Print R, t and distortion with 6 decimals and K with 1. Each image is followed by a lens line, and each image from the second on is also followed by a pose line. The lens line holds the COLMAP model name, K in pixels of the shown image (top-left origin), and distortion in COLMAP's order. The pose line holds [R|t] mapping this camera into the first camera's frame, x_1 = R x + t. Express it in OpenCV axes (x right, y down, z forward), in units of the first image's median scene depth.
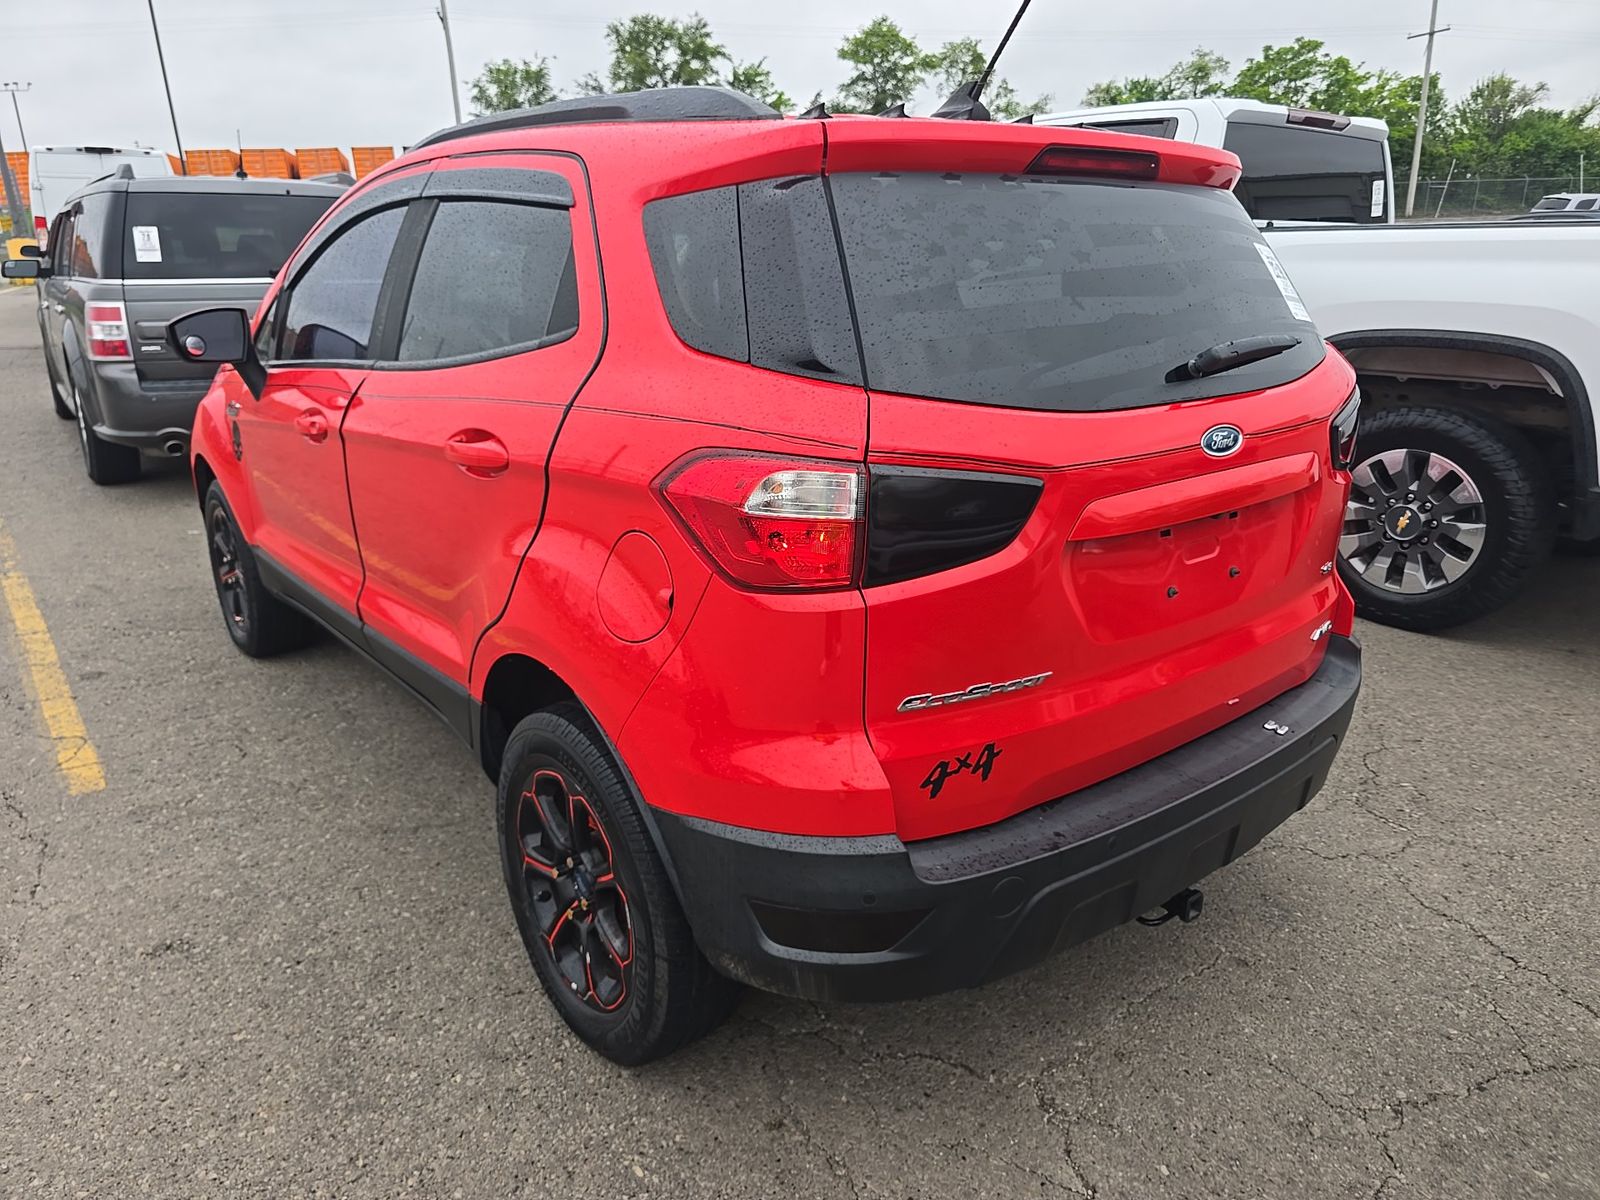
lens RADIAL K [[1079.3, 0, 804.3], [0, 1079.3, 598.2], [0, 0, 1]] dist [0.045999, -0.043637]
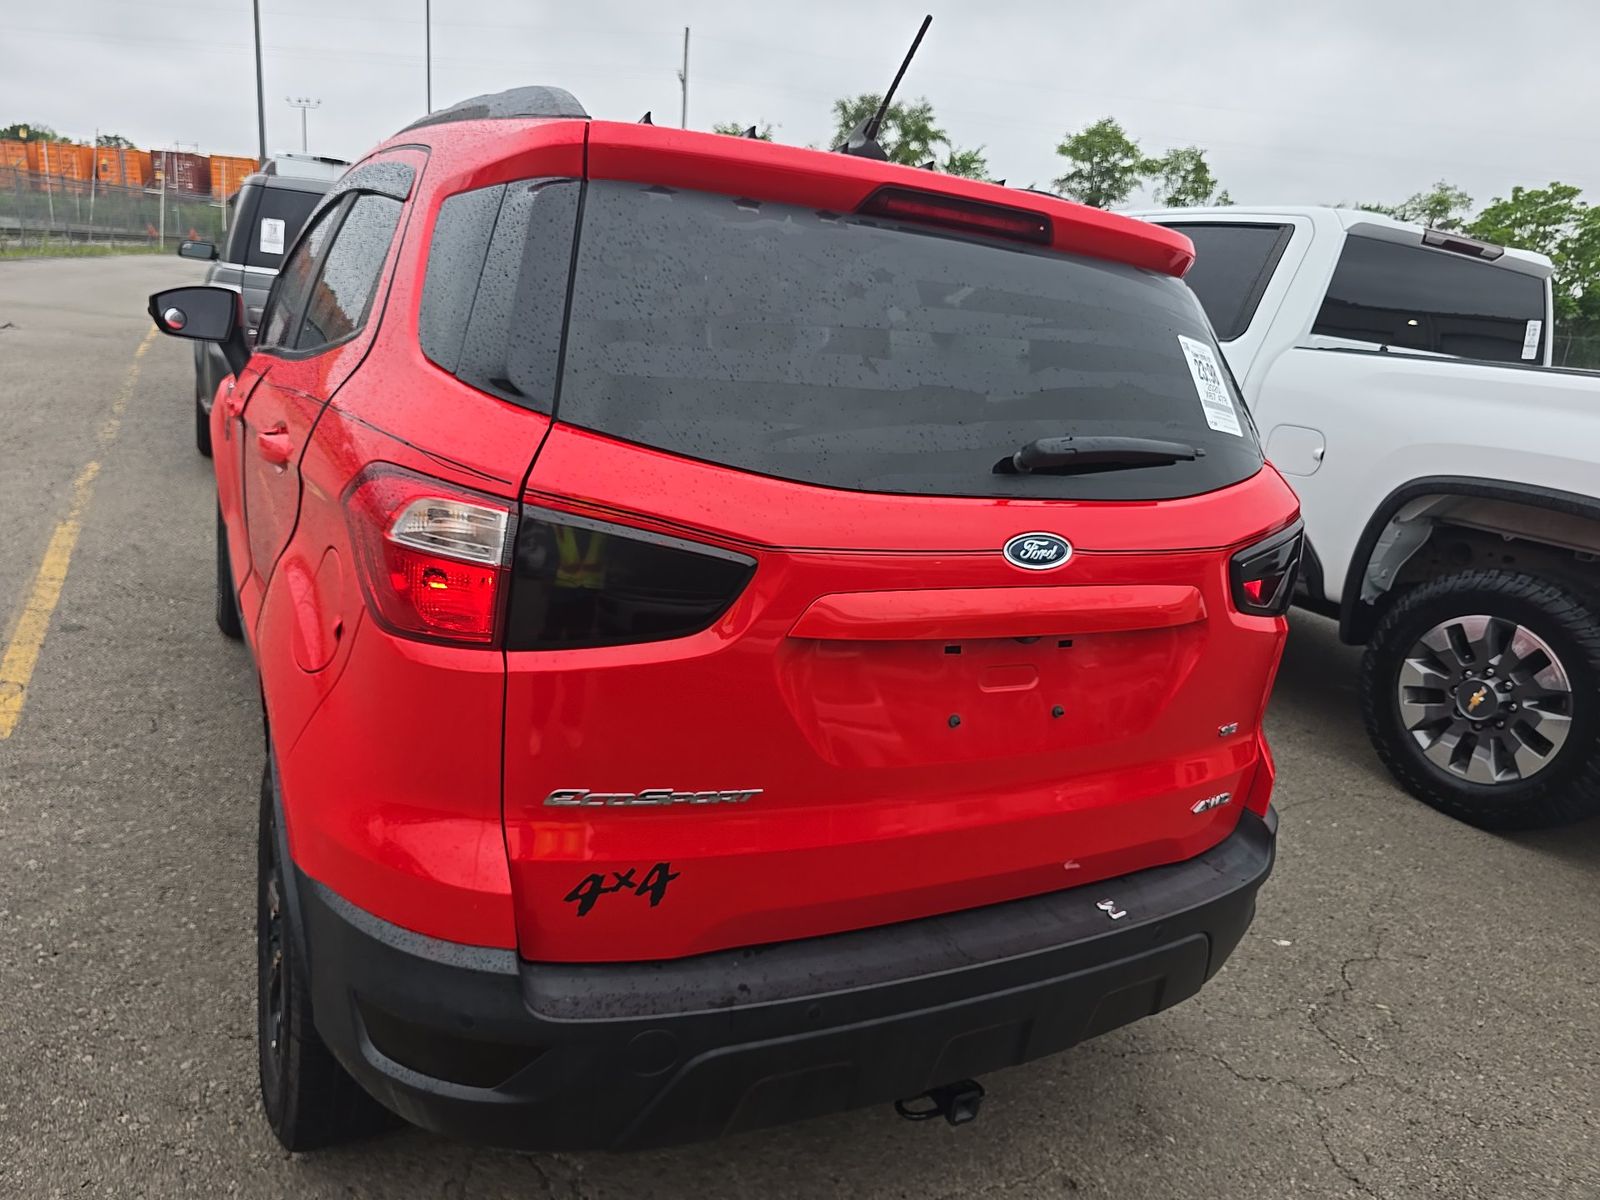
lens RADIAL K [[1079.3, 0, 810.2], [0, 1079.3, 600.5], [0, 0, 1]] dist [0.045999, -0.043637]
pose [[0.977594, 0.157868, -0.139238, 0.224657], [-0.166141, 0.984840, -0.049867, -0.025240], [0.129255, 0.071883, 0.989002, 0.108888]]
